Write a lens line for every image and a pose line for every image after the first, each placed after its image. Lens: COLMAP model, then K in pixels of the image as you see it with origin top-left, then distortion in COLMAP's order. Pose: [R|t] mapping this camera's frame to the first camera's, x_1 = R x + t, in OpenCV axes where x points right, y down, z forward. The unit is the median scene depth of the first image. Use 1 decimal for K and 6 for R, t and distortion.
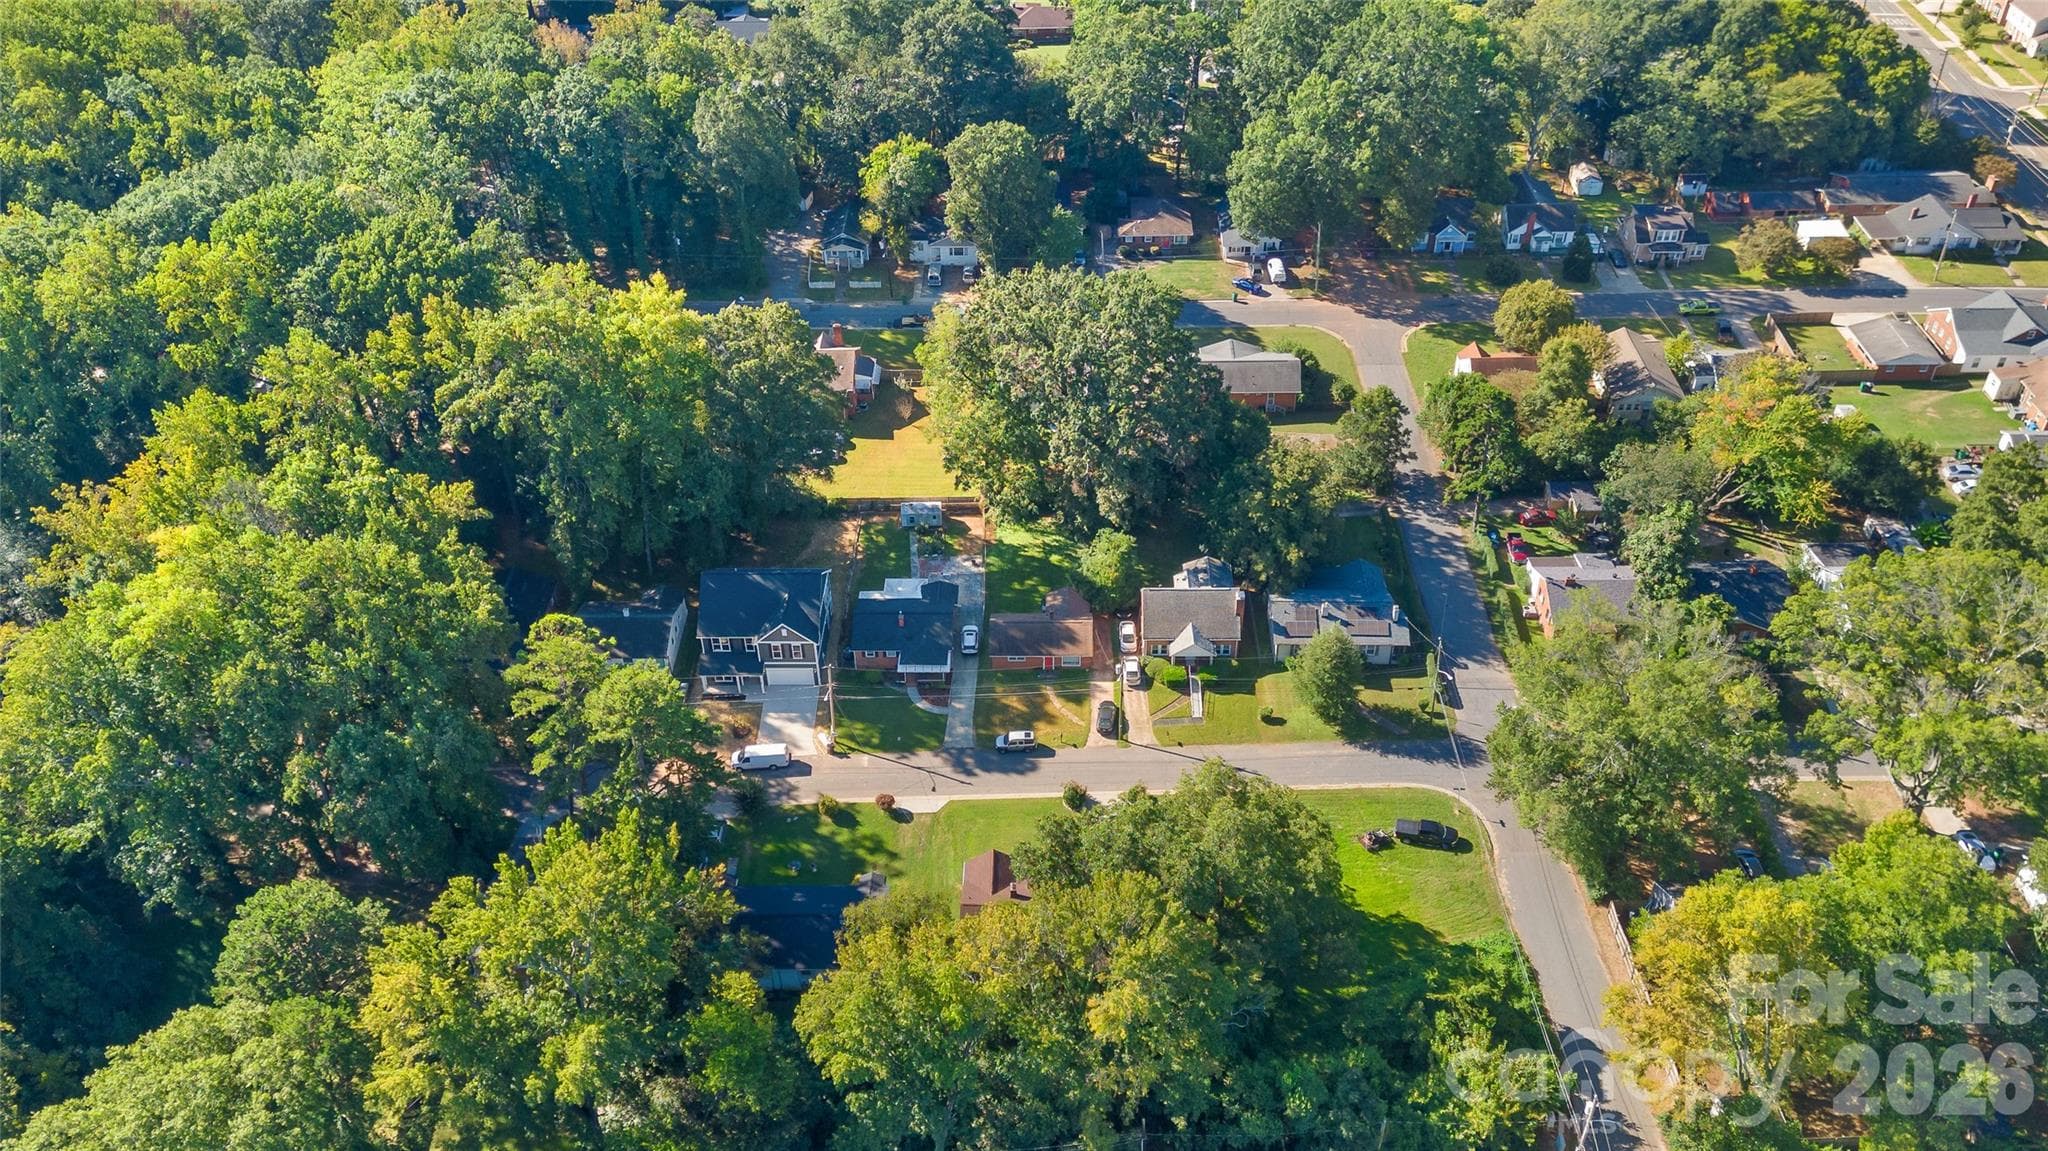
lens RADIAL K [[1650.4, 0, 1004.0], [0, 1650.4, 642.9], [0, 0, 1]] dist [0.101051, -0.121378]
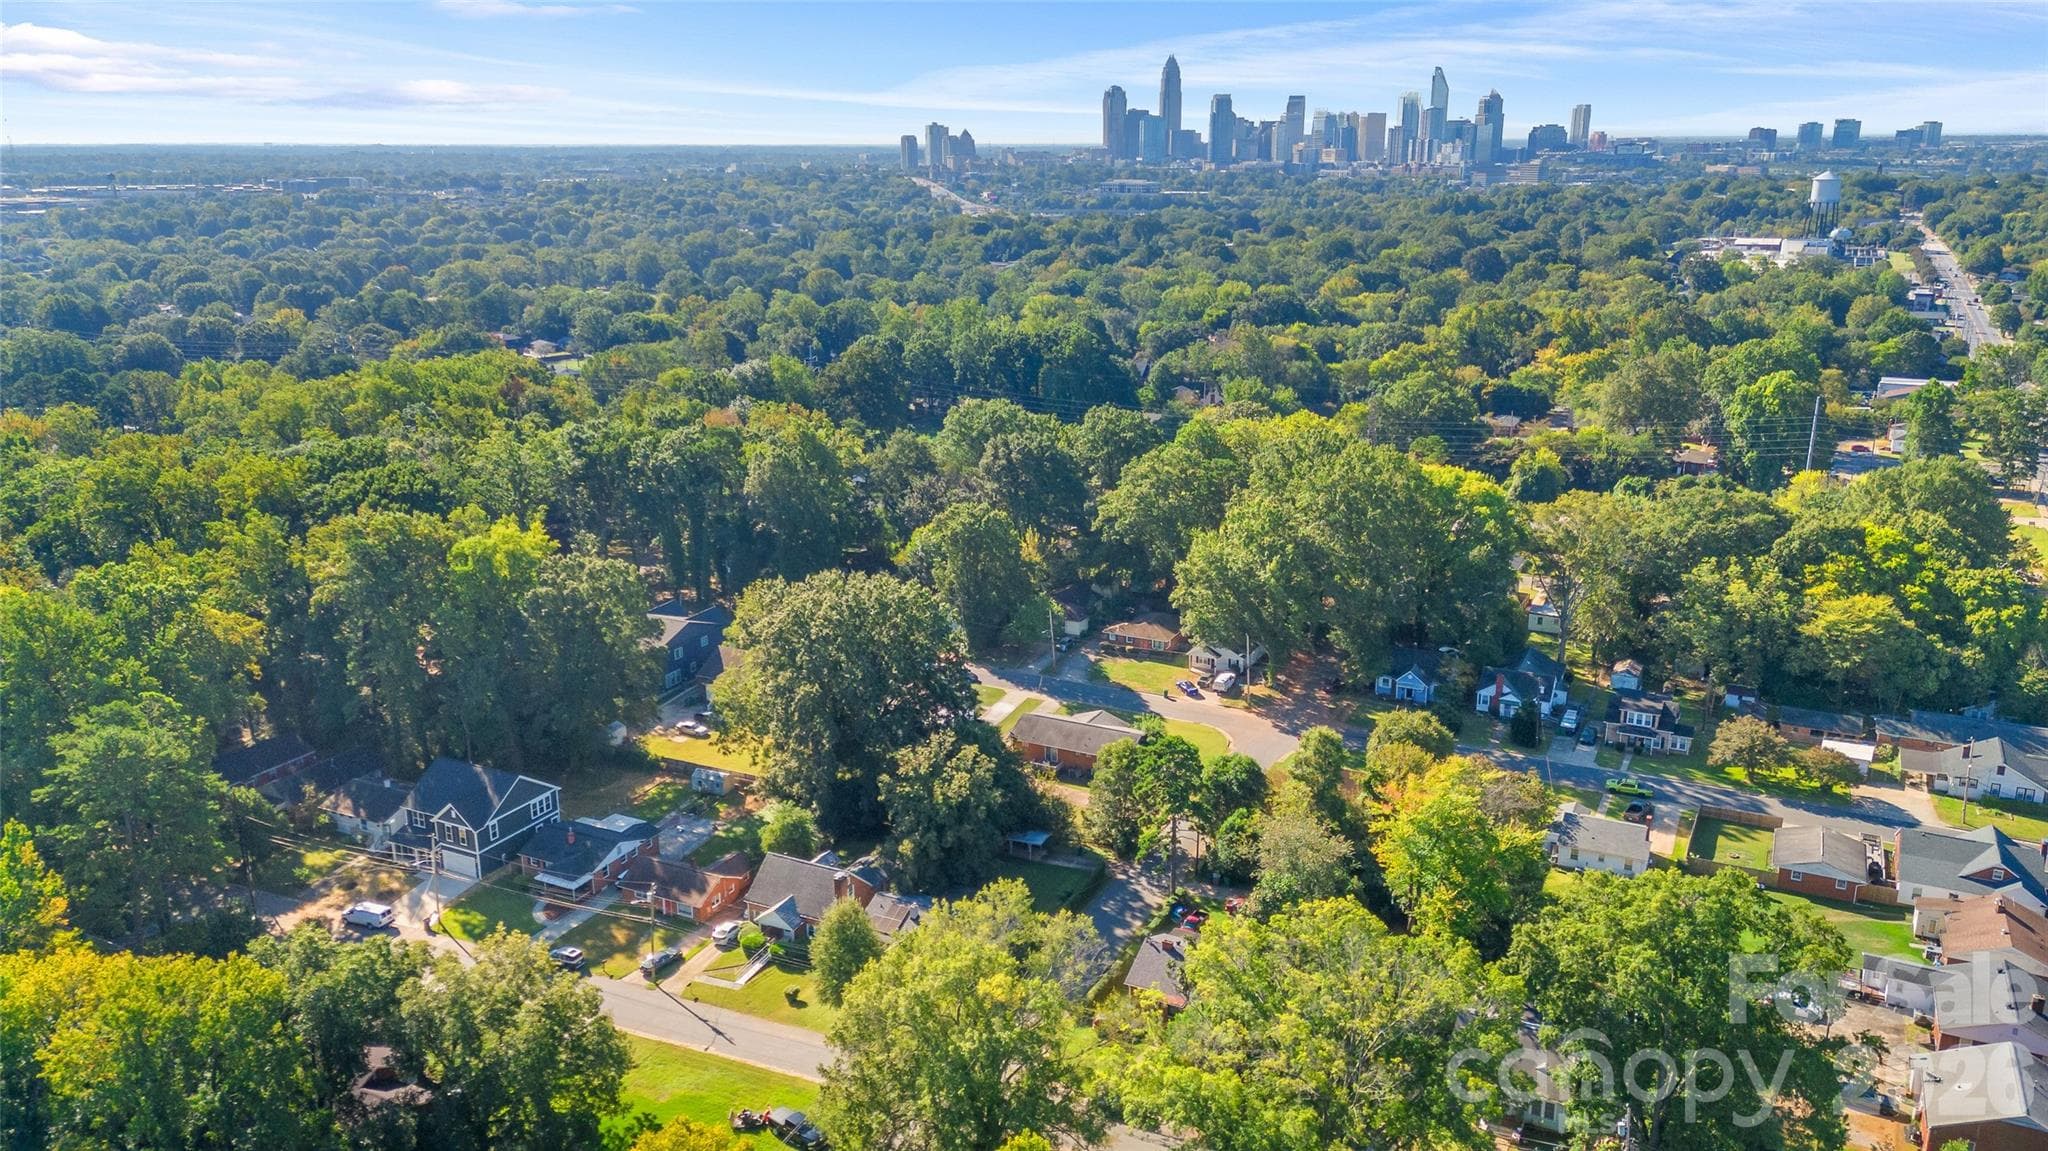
lens RADIAL K [[1506.5, 0, 1020.7], [0, 1506.5, 584.2], [0, 0, 1]] dist [0.082706, -0.077127]
pose [[0.901557, 0.139101, -0.409690, 0.553238], [-0.285691, 0.902514, -0.322257, 0.068898], [0.324925, 0.407578, 0.853408, 0.206801]]
